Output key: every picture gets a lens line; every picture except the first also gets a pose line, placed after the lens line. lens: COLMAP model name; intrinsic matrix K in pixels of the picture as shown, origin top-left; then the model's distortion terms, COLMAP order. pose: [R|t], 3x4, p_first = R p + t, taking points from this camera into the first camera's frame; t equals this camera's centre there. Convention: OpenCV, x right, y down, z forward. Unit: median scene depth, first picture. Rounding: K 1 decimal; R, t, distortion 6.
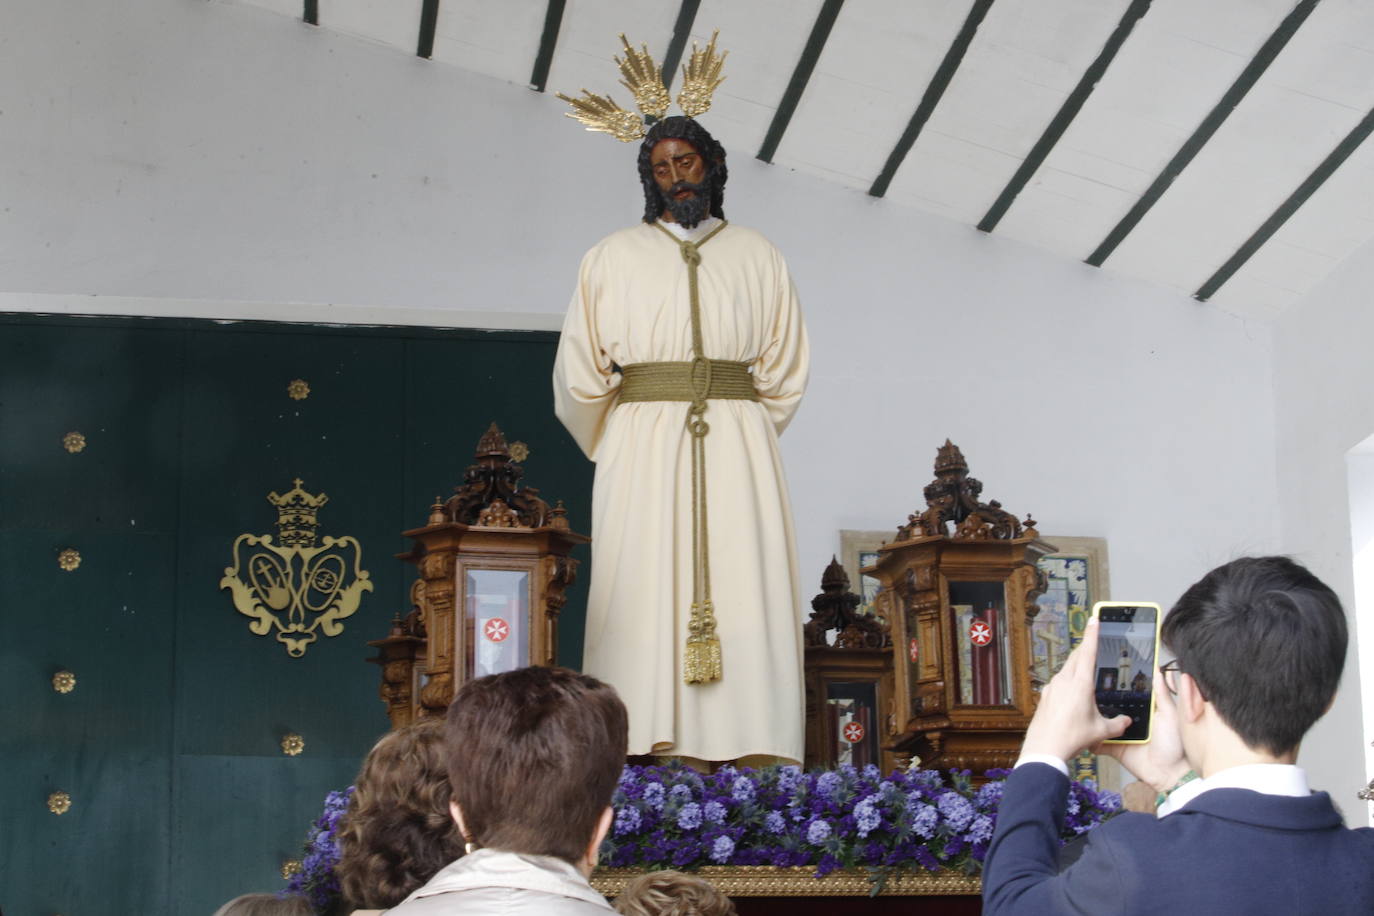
lens RADIAL K [[2859.3, 0, 681.5], [0, 2859.3, 480.5], [0, 0, 1]] dist [-0.317098, 0.436922]
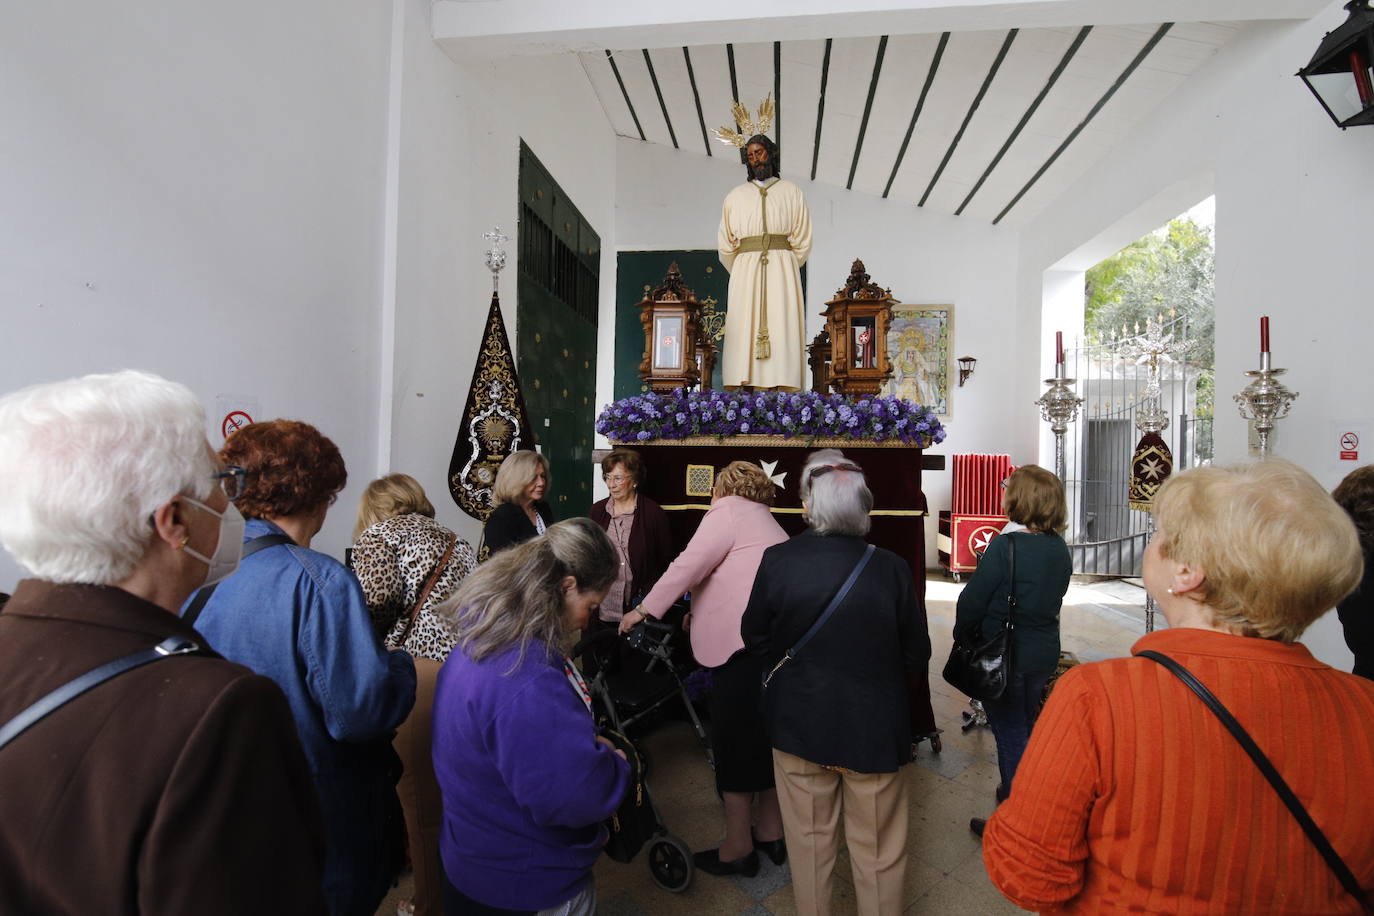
lens RADIAL K [[591.8, 0, 687.0], [0, 591.8, 458.0], [0, 0, 1]] dist [-0.000515, -0.010340]
pose [[0.956631, 0.034553, -0.289248, 0.104425], [0.039719, 0.968196, 0.247019, 0.020389], [0.288583, -0.247795, 0.924834, 0.432281]]
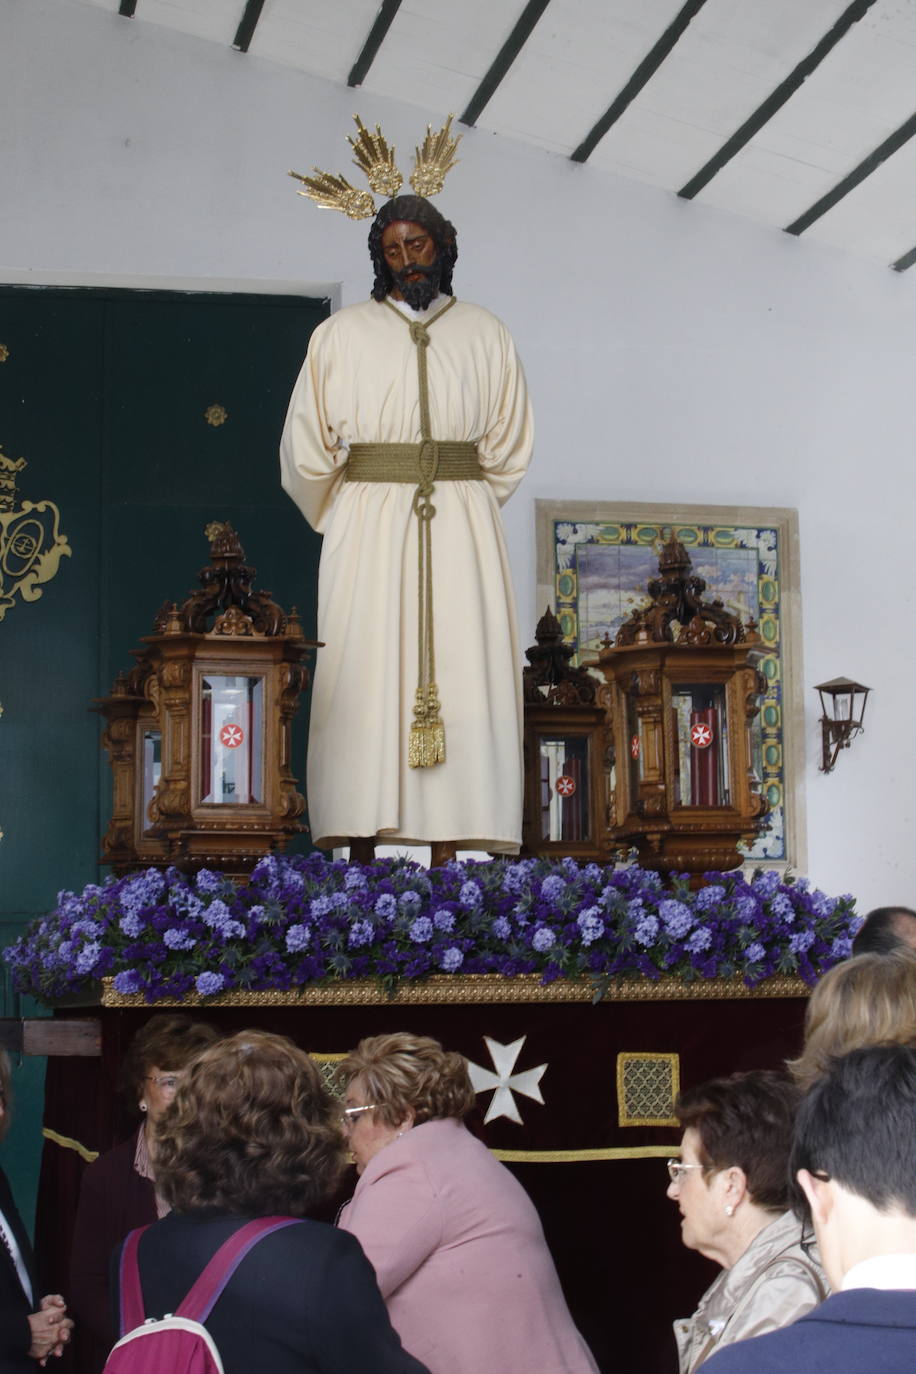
lens RADIAL K [[2859.3, 0, 521.6], [0, 2859.3, 726.1], [0, 0, 1]] dist [-0.317098, 0.436922]
pose [[0.997713, 0.011916, 0.066532, -0.026739], [-0.022038, 0.987896, 0.153542, -0.100655], [-0.063898, -0.154657, 0.985900, -0.010292]]
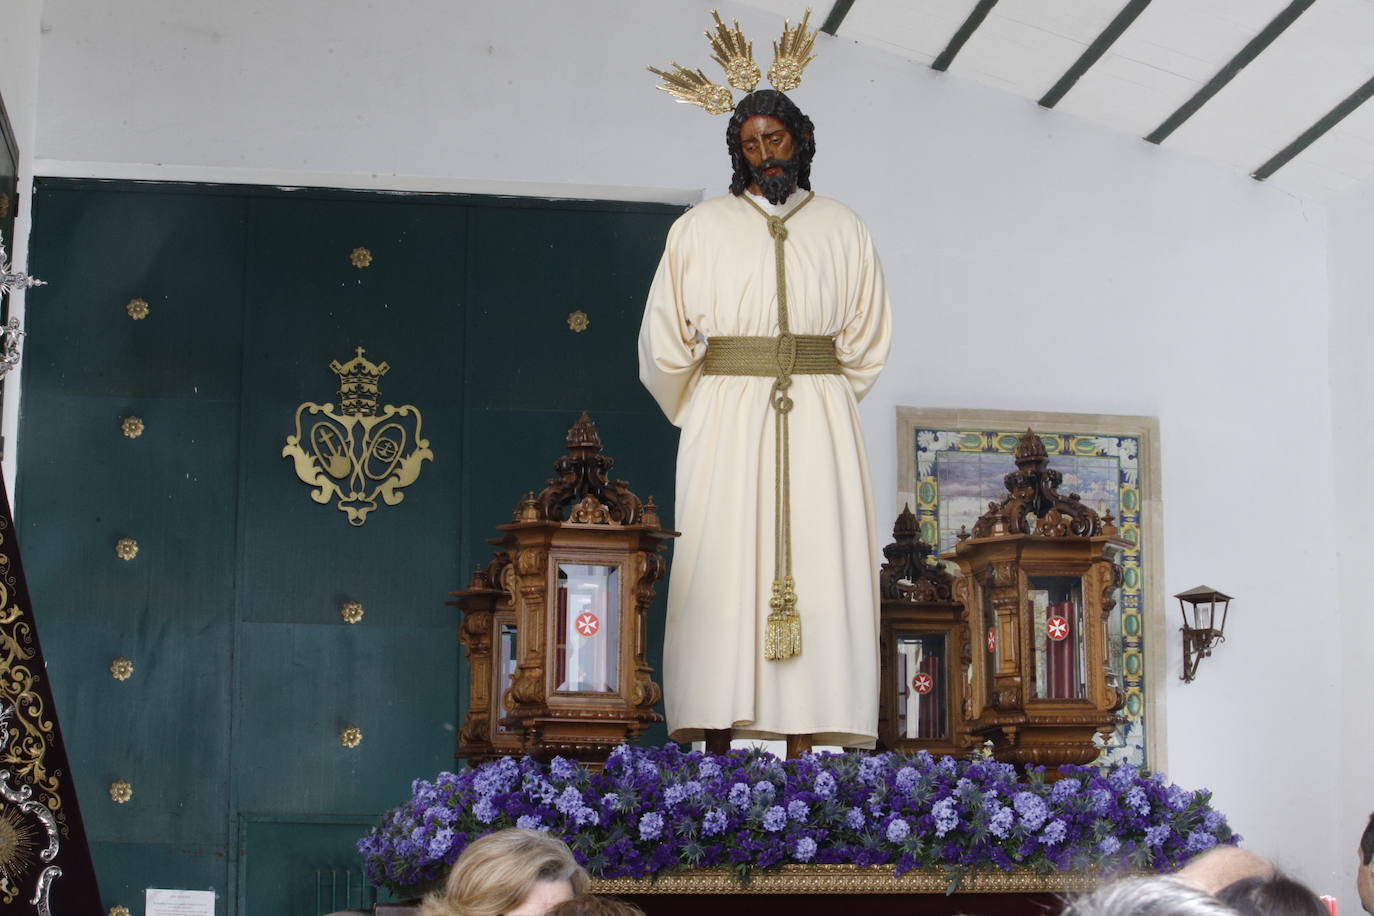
lens RADIAL K [[2859.3, 0, 681.5], [0, 2859.3, 480.5], [0, 0, 1]] dist [-0.317098, 0.436922]
pose [[0.999792, 0.019386, -0.006378, -0.023346], [-0.018690, 0.995268, 0.095351, -0.088973], [0.008196, -0.095212, 0.995423, -0.012345]]
